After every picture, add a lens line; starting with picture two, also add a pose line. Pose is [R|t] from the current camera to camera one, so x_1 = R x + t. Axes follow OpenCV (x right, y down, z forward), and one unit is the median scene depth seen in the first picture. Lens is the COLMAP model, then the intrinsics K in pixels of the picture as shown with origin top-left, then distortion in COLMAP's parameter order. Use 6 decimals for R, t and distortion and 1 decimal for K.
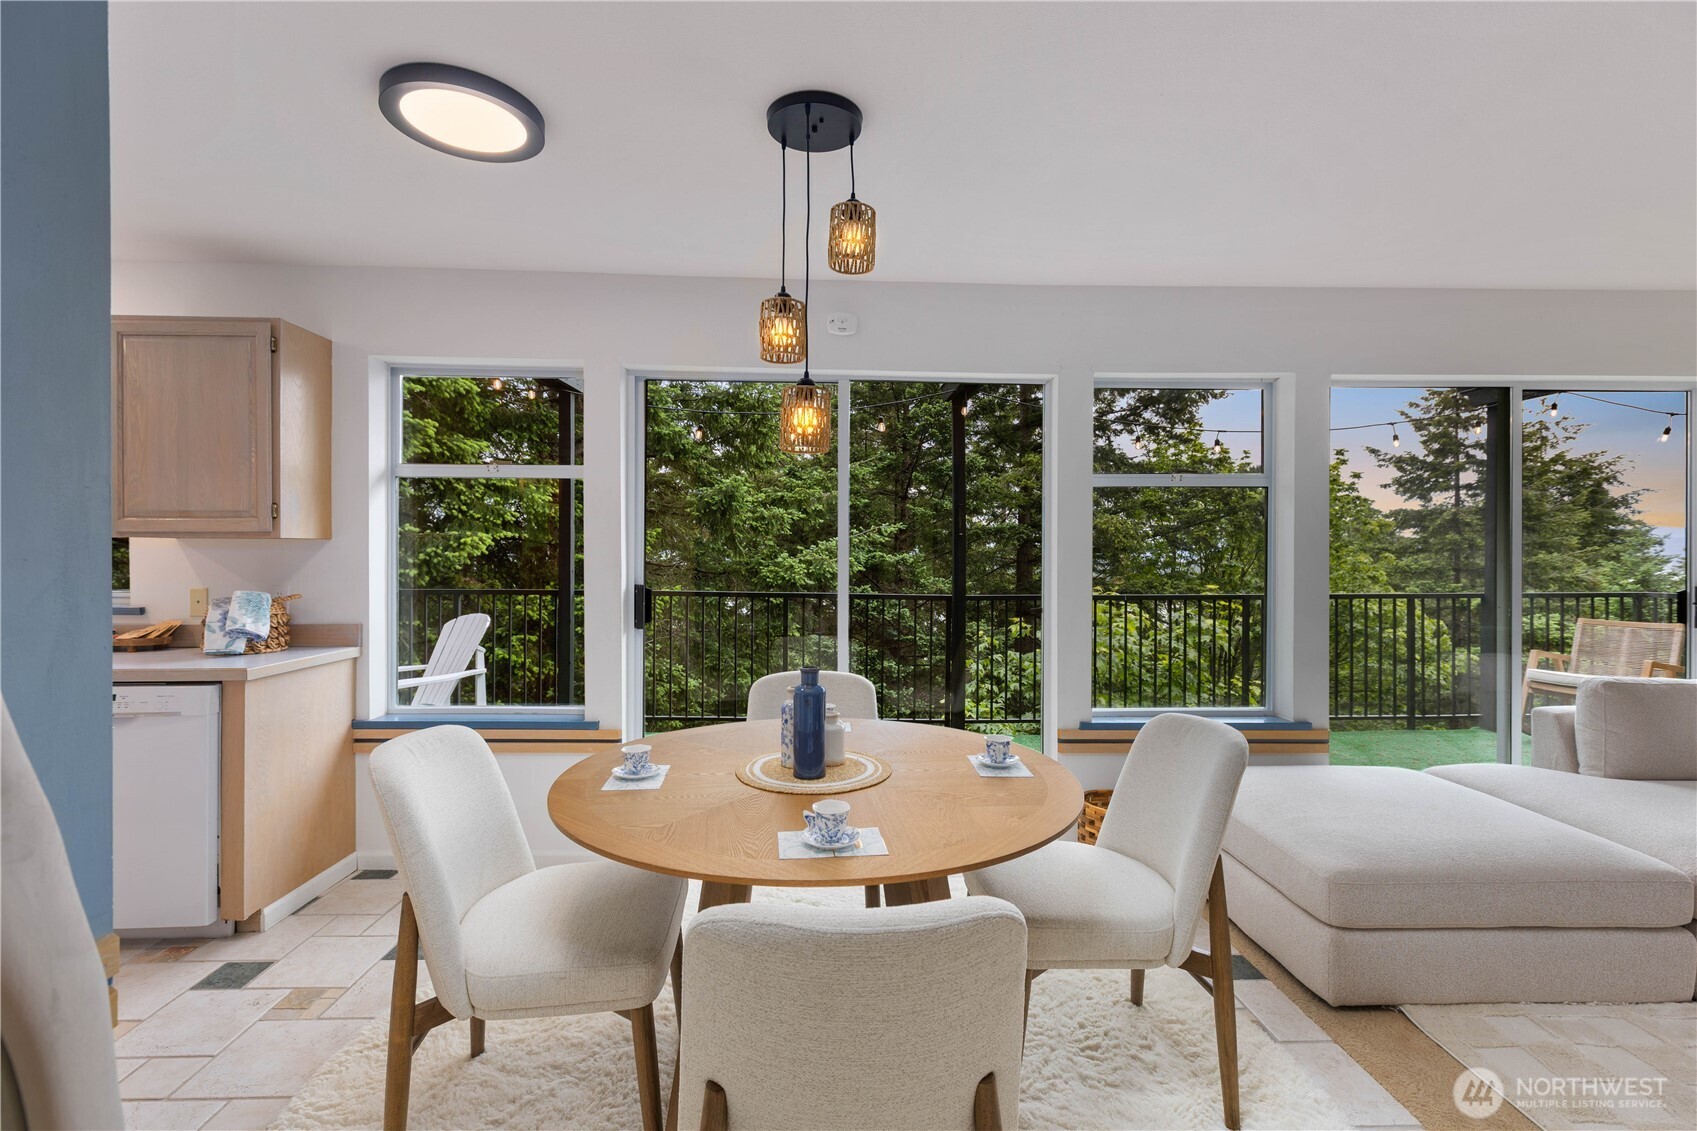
lens RADIAL K [[785.5, 0, 846.0], [0, 785.5, 552.4], [0, 0, 1]] dist [0.000910, -0.000392]
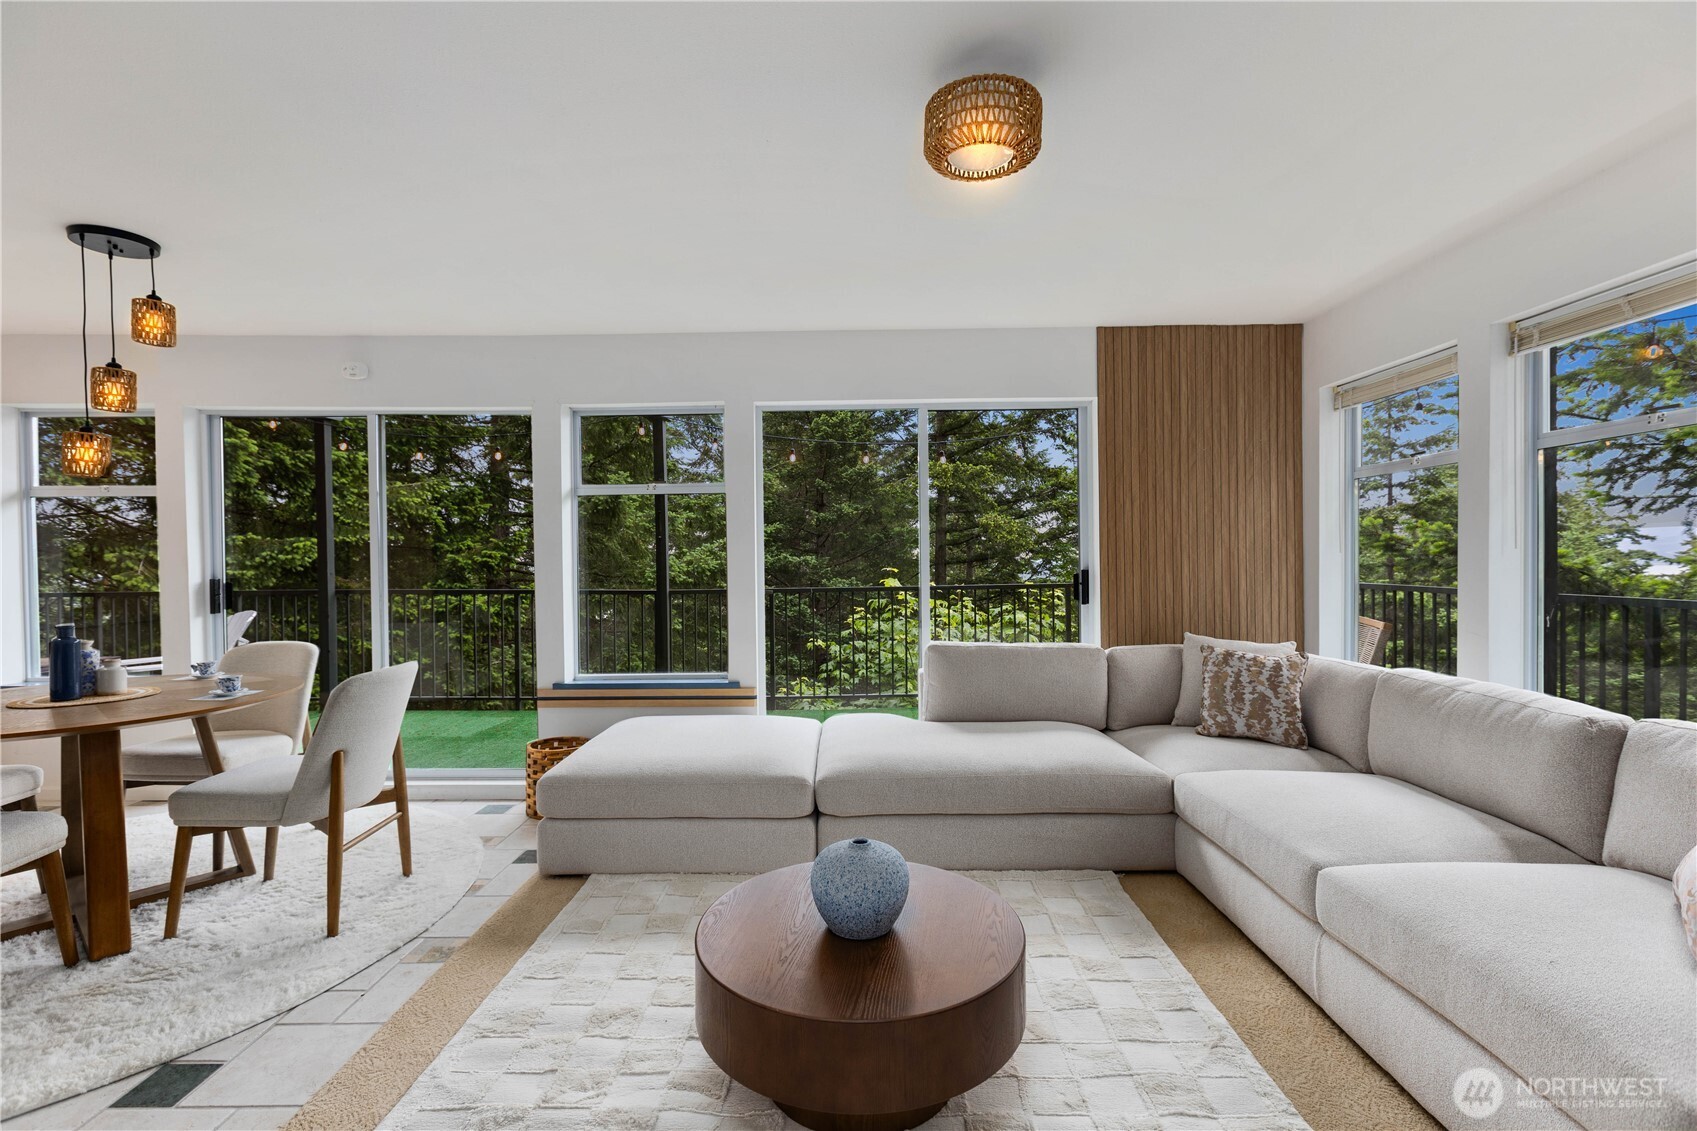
lens RADIAL K [[759.9, 0, 848.5], [0, 759.9, 565.5], [0, 0, 1]] dist [0.001446, -0.000095]
pose [[0.999445, -0.013529, -0.030451, 0.797594], [0.013827, 0.999858, 0.009624, 0.021796], [0.030316, -0.010040, 0.999490, -0.199687]]
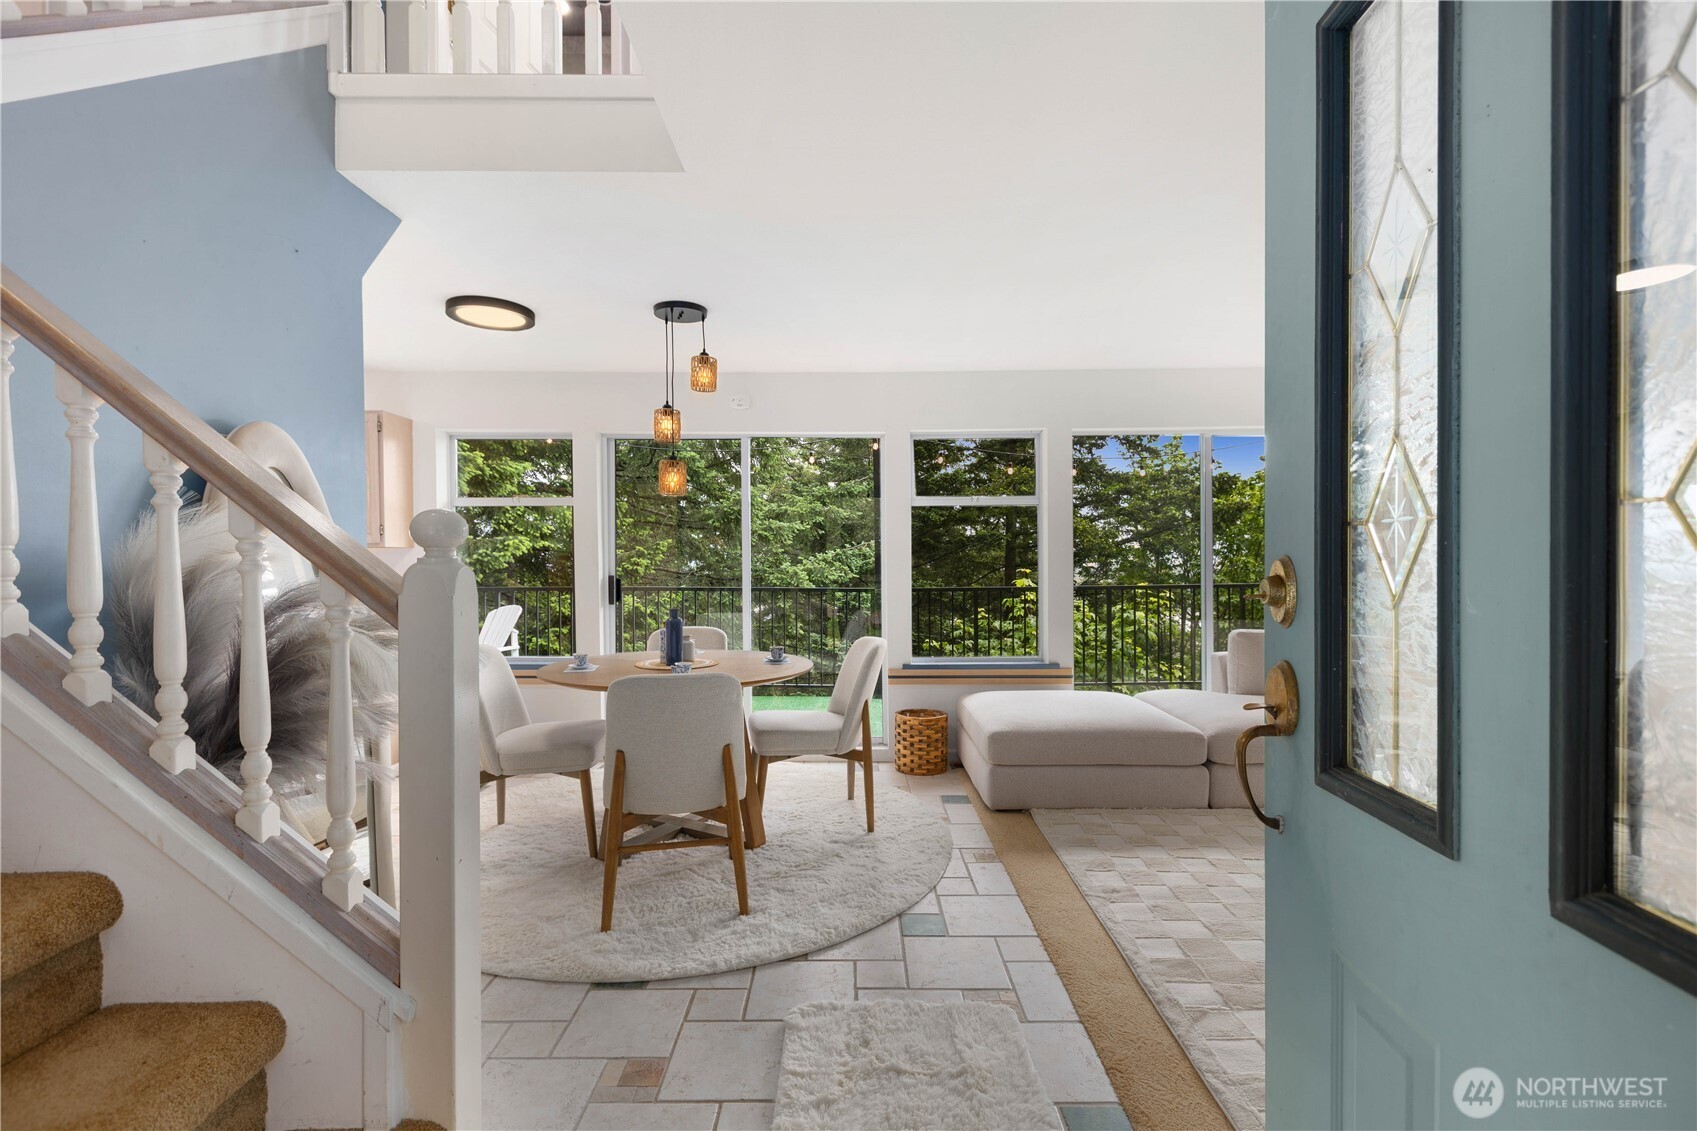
lens RADIAL K [[760.4, 0, 850.0], [0, 760.4, 558.5], [0, 0, 1]] dist [0.000523, -0.000725]
pose [[0.999347, -0.010083, -0.034703, 0.247860], [0.009897, 0.999936, -0.005517, 0.021138], [0.034756, 0.005170, 0.999382, -0.450506]]
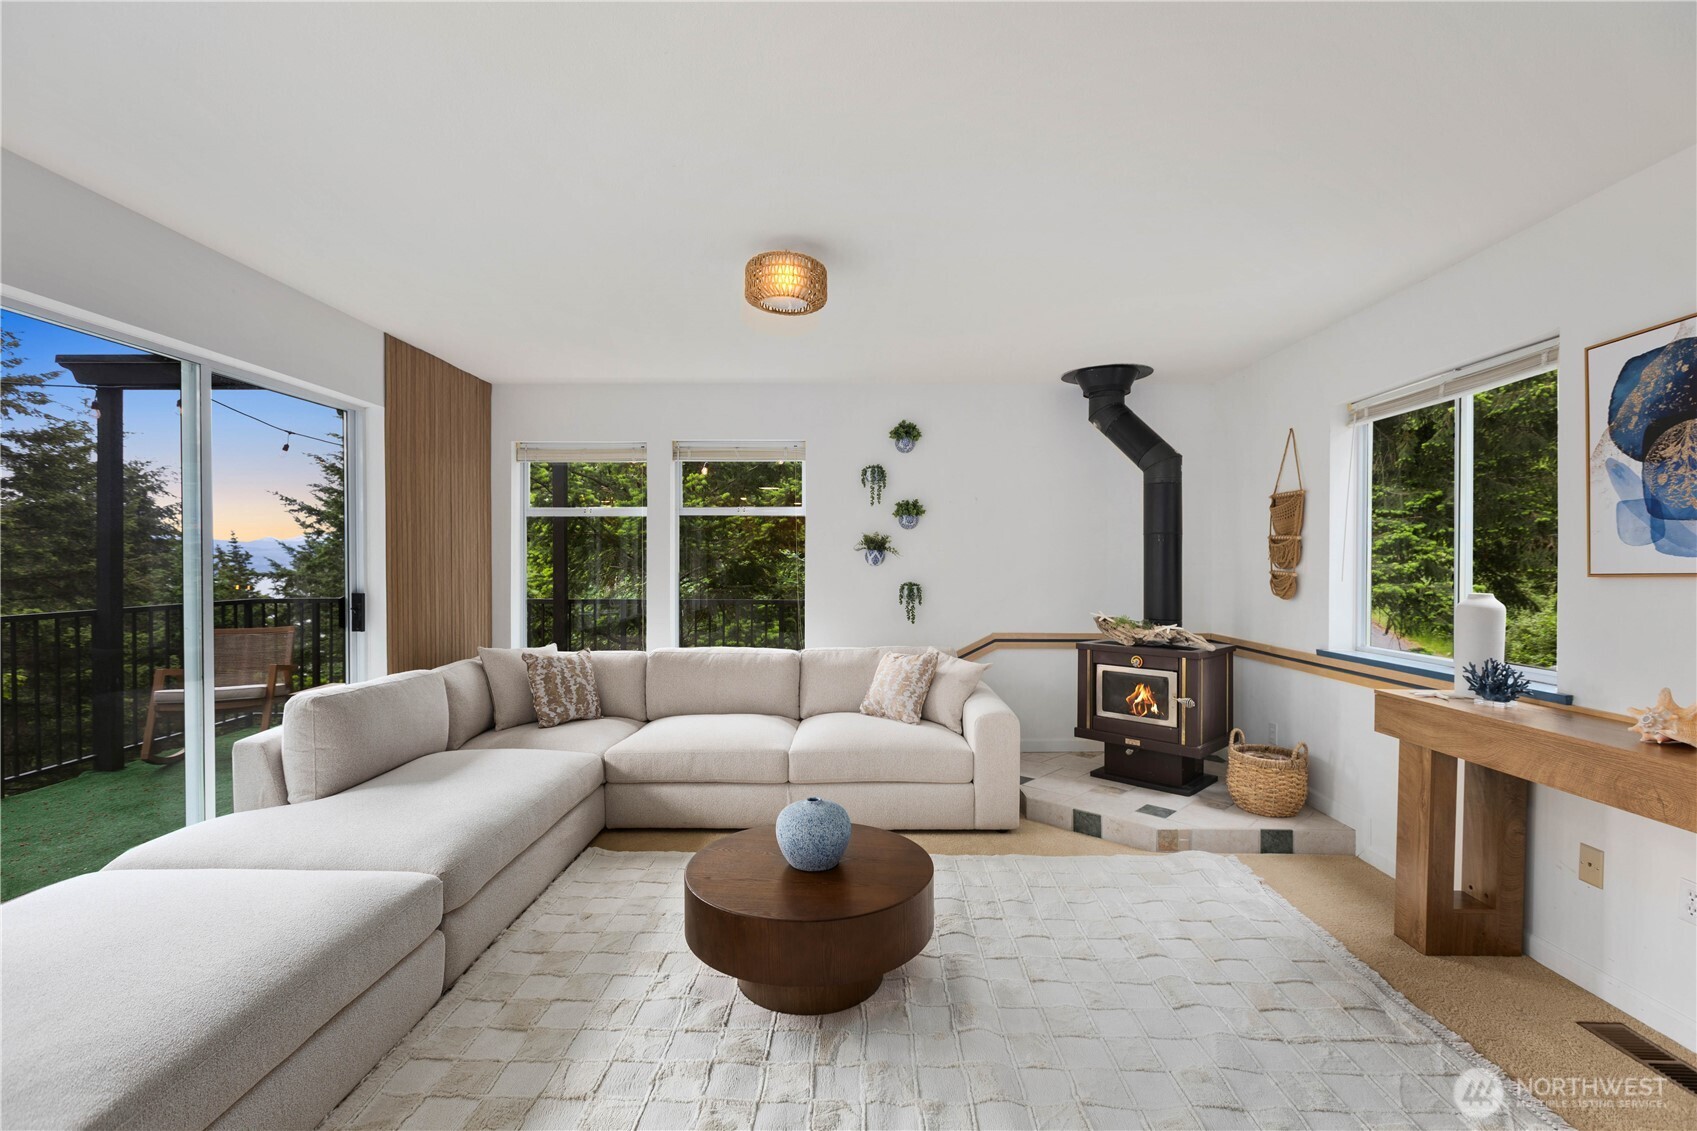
lens RADIAL K [[750.5, 0, 851.0], [0, 750.5, 566.9], [0, 0, 1]] dist [-0.000532, -0.000114]
pose [[0.035659, -0.011858, 0.999294, 0.074443], [0.001717, 0.999929, 0.011805, -0.004817], [-0.999363, 0.001295, 0.035677, 0.288192]]
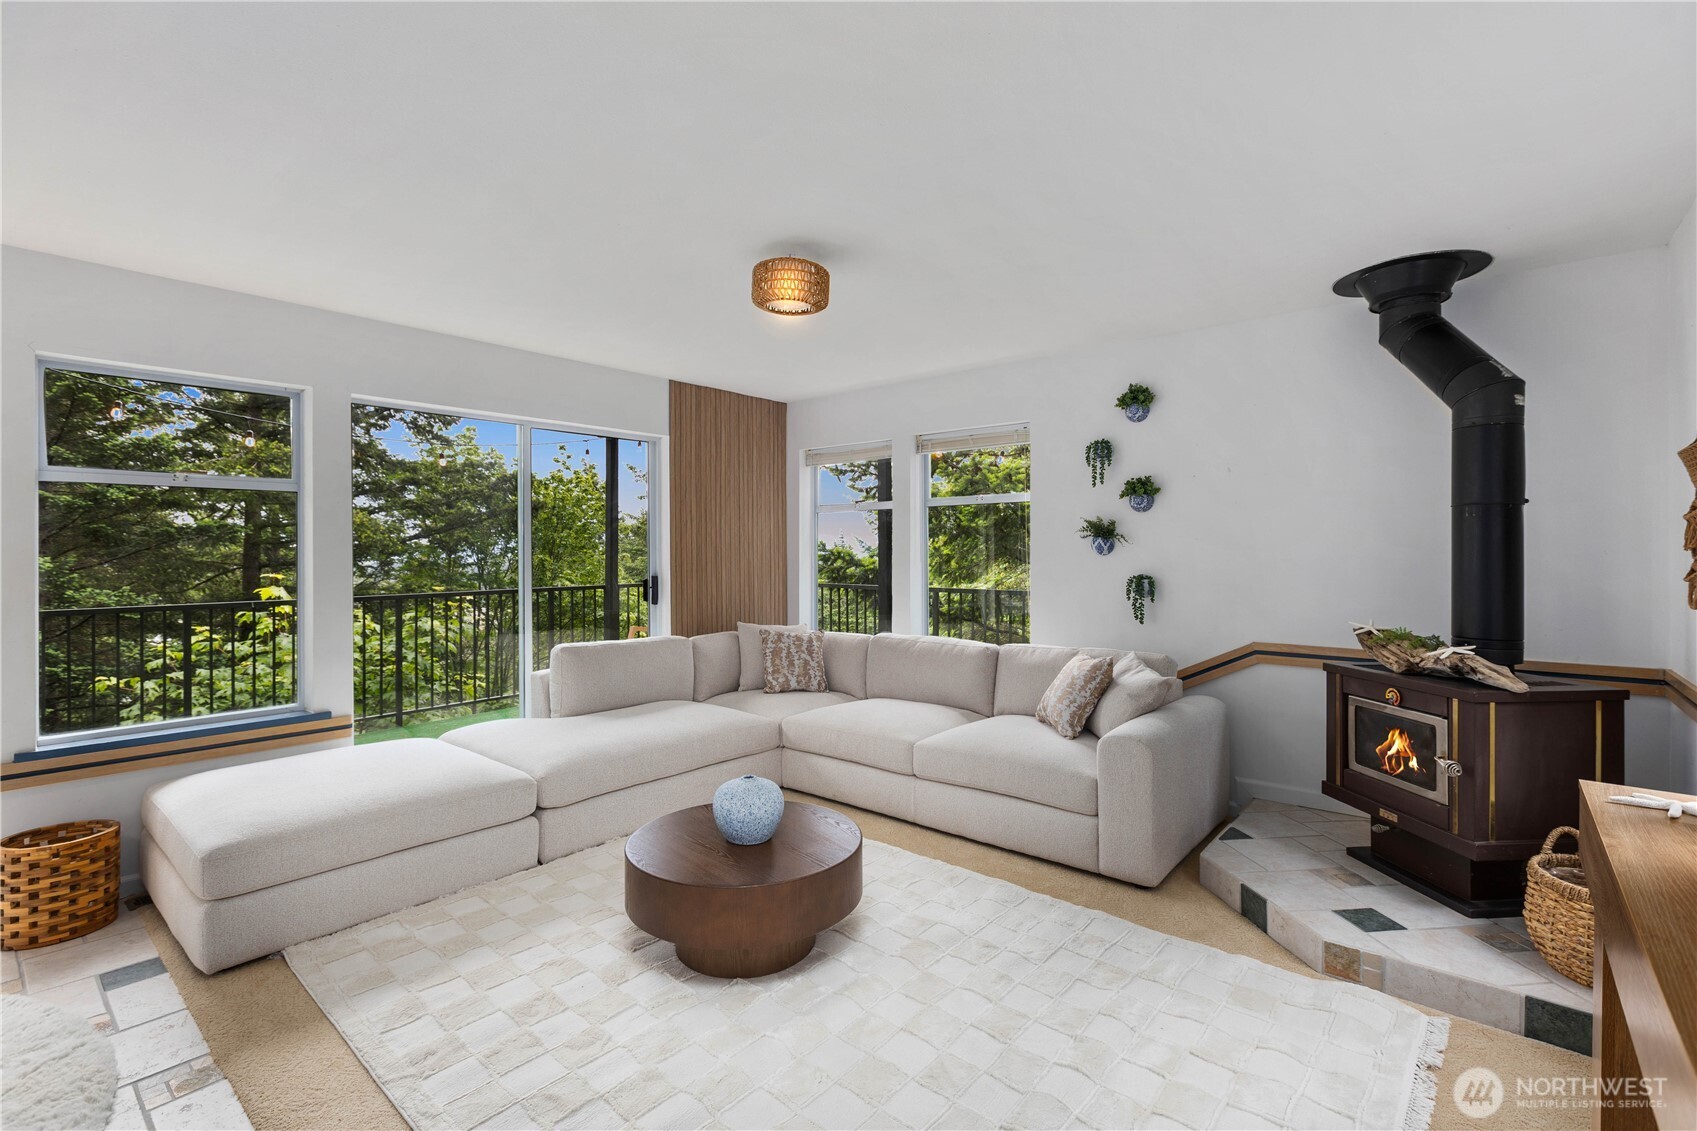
lens RADIAL K [[760.4, 0, 850.0], [0, 760.4, 558.5], [0, 0, 1]] dist [0.000523, -0.000725]
pose [[0.668494, -0.011430, 0.743630, 0.291408], [0.008092, 0.999934, 0.008095, 0.001817], [-0.743673, 0.000606, 0.668543, -0.236653]]
